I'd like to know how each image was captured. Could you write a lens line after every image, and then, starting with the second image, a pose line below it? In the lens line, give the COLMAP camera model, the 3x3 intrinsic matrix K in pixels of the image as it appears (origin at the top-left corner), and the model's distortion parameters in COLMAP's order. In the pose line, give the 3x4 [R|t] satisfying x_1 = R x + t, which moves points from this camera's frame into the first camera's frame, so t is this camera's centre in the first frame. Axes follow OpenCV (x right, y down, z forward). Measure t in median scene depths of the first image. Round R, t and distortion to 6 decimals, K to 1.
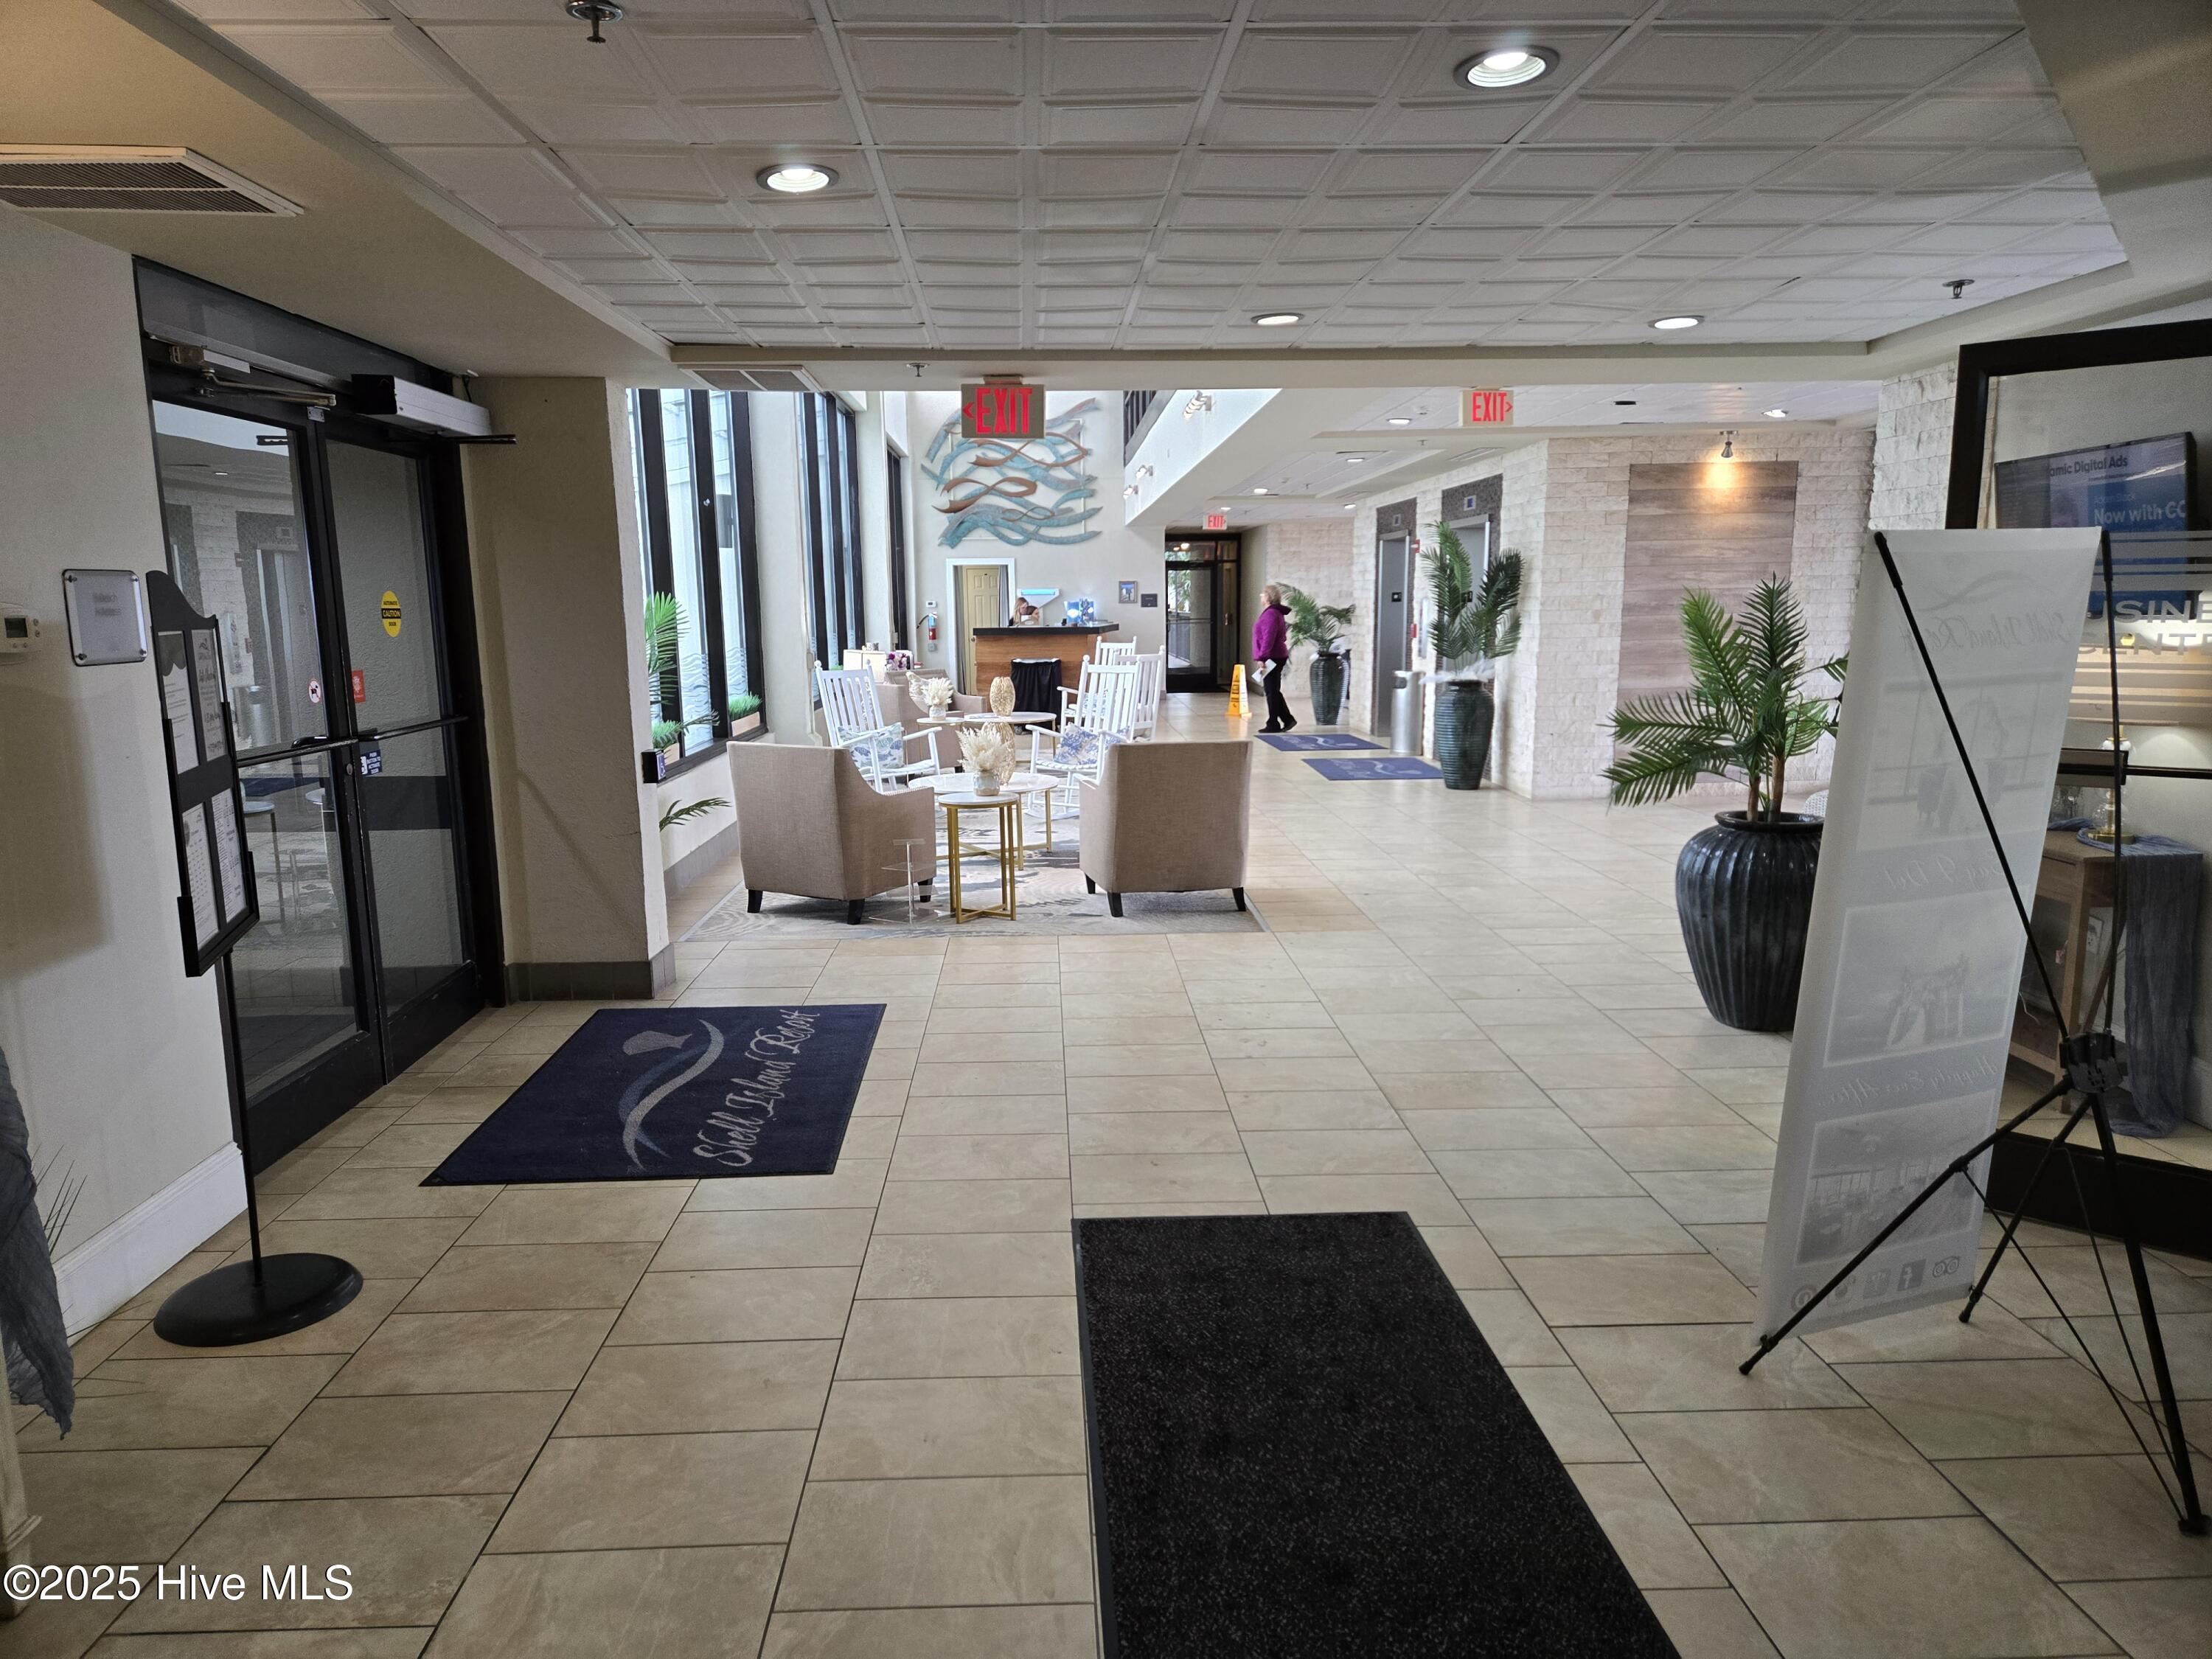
lens RADIAL K [[1469.9, 0, 1094.3], [0, 1469.9, 846.2], [0, 0, 1]] dist [0.053006, -0.041607]
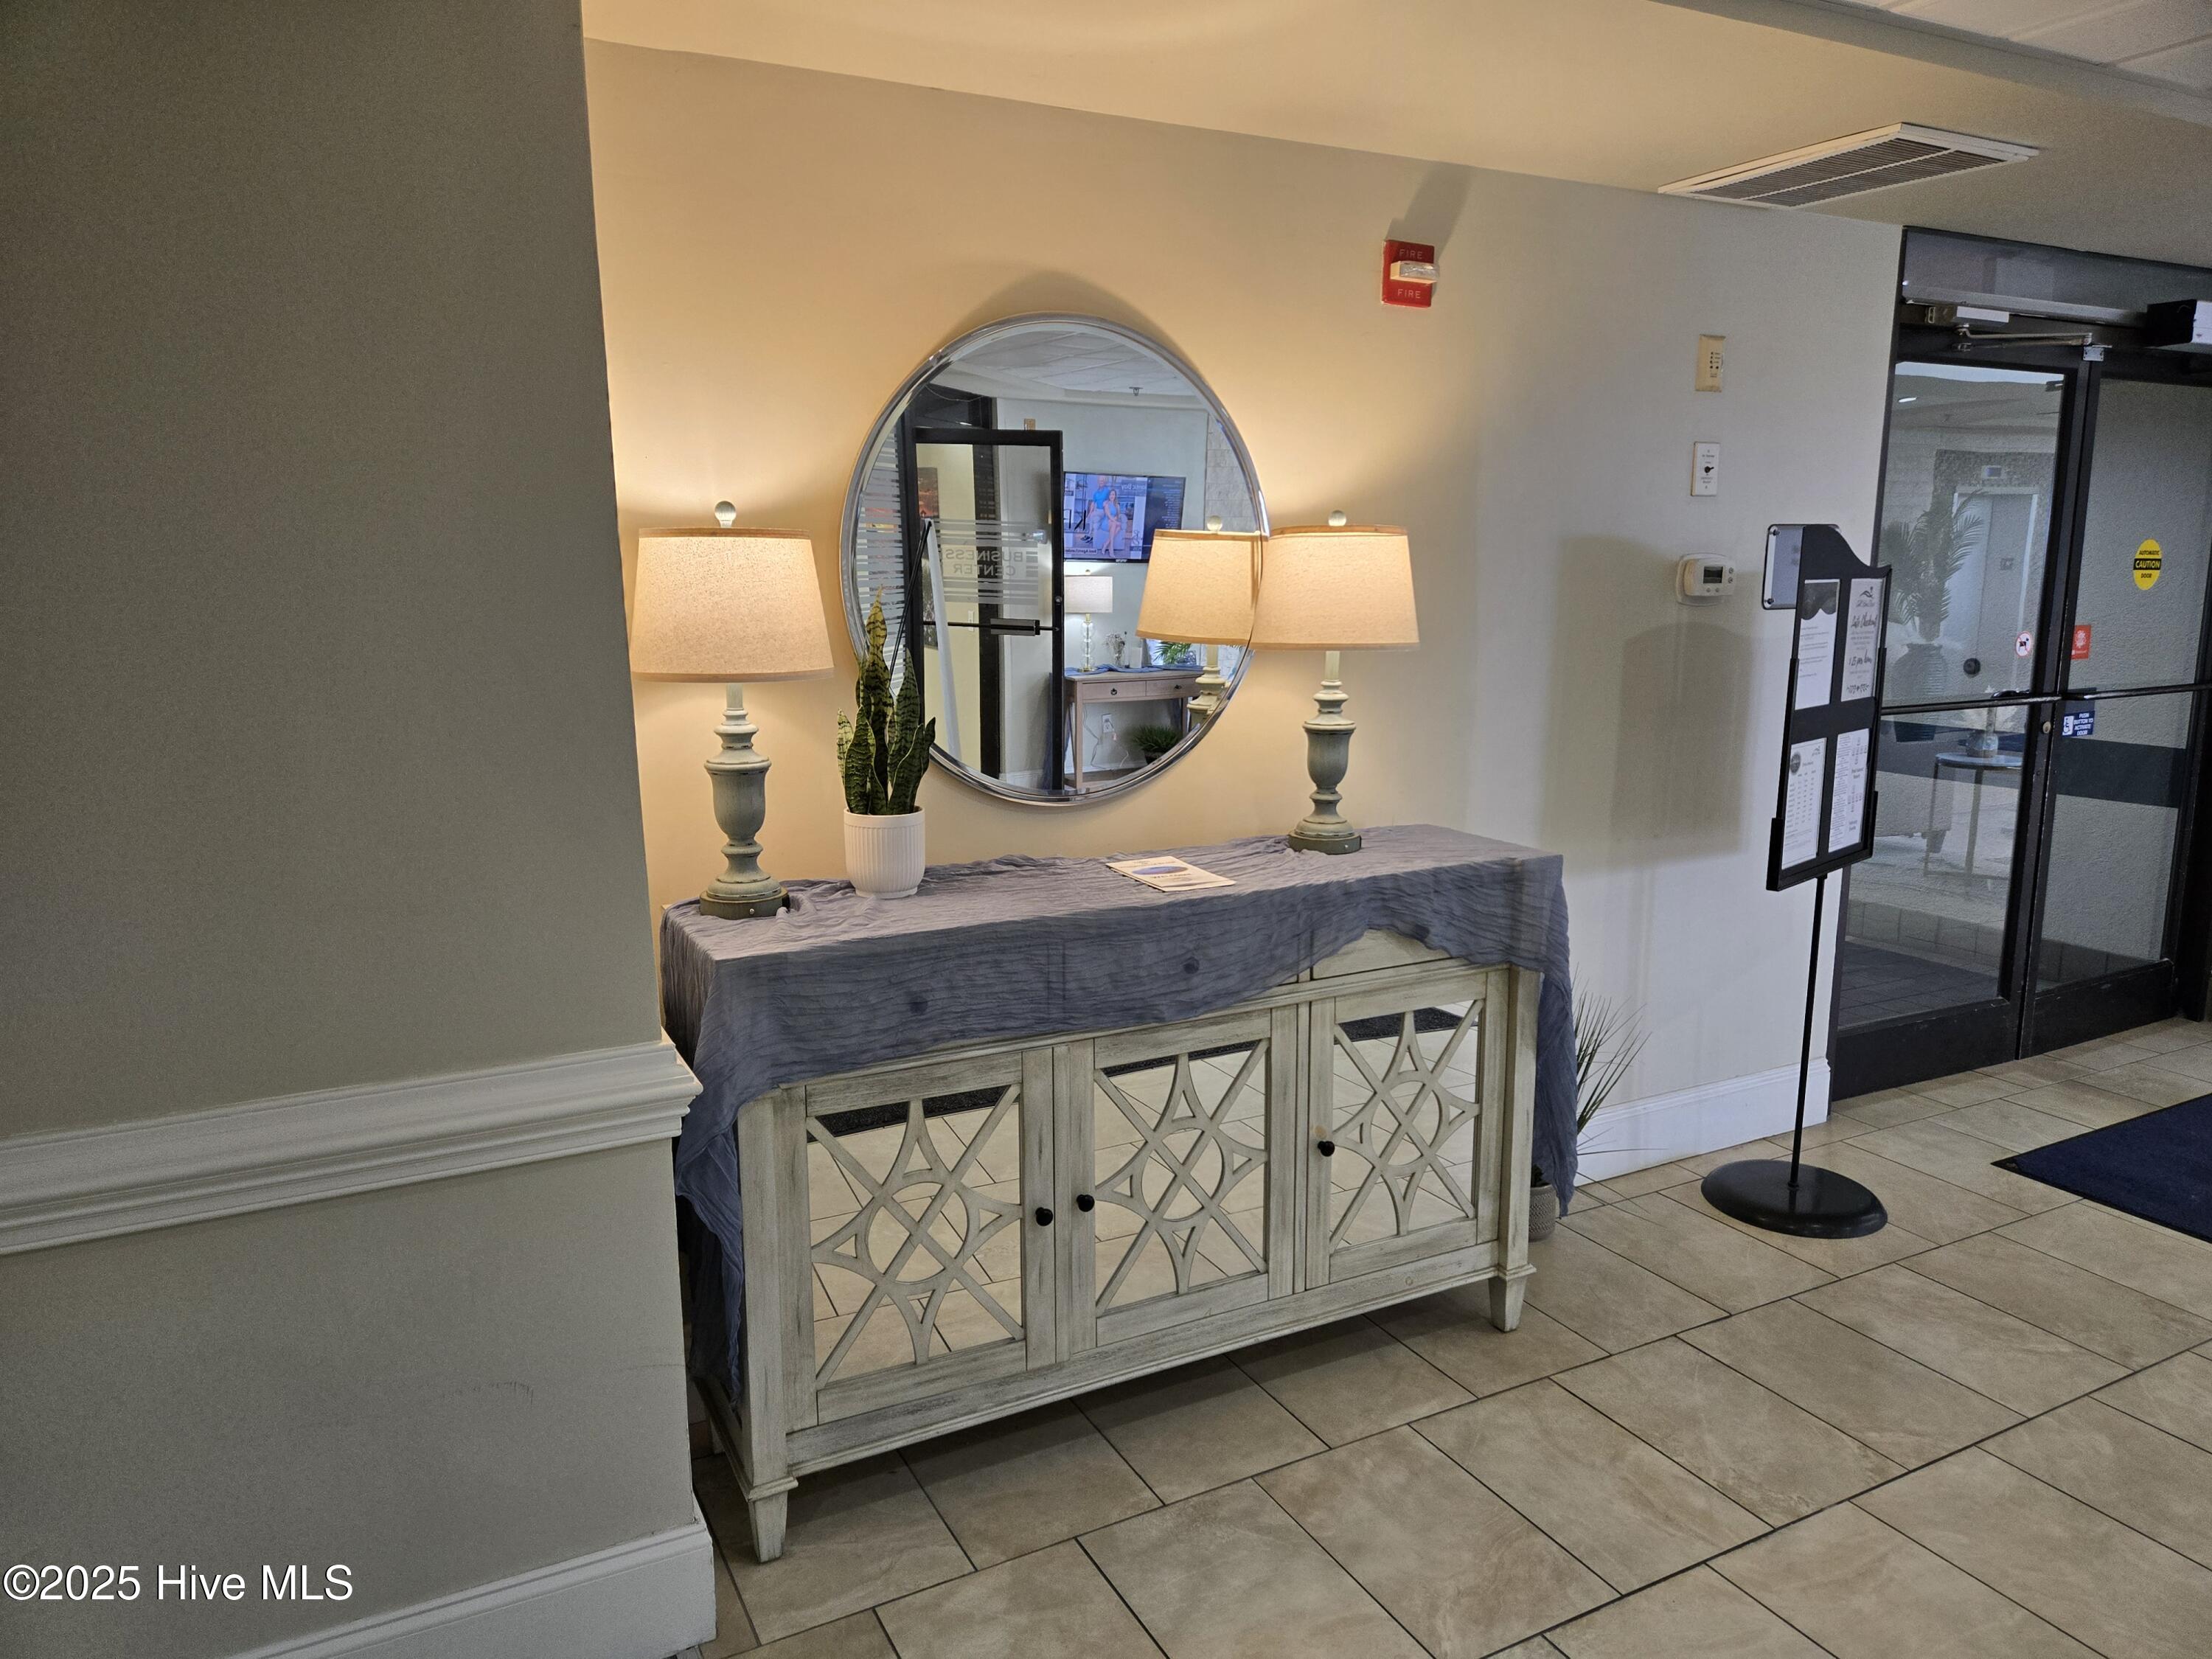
lens RADIAL K [[1469.9, 0, 1086.6], [0, 1469.9, 837.3], [0, 0, 1]] dist [0.053006, -0.041607]
pose [[0.433464, 0.174510, -0.884113, 0.116611], [-0.150980, 0.981267, 0.119664, -0.005720], [0.888434, 0.081613, 0.451691, 0.031365]]
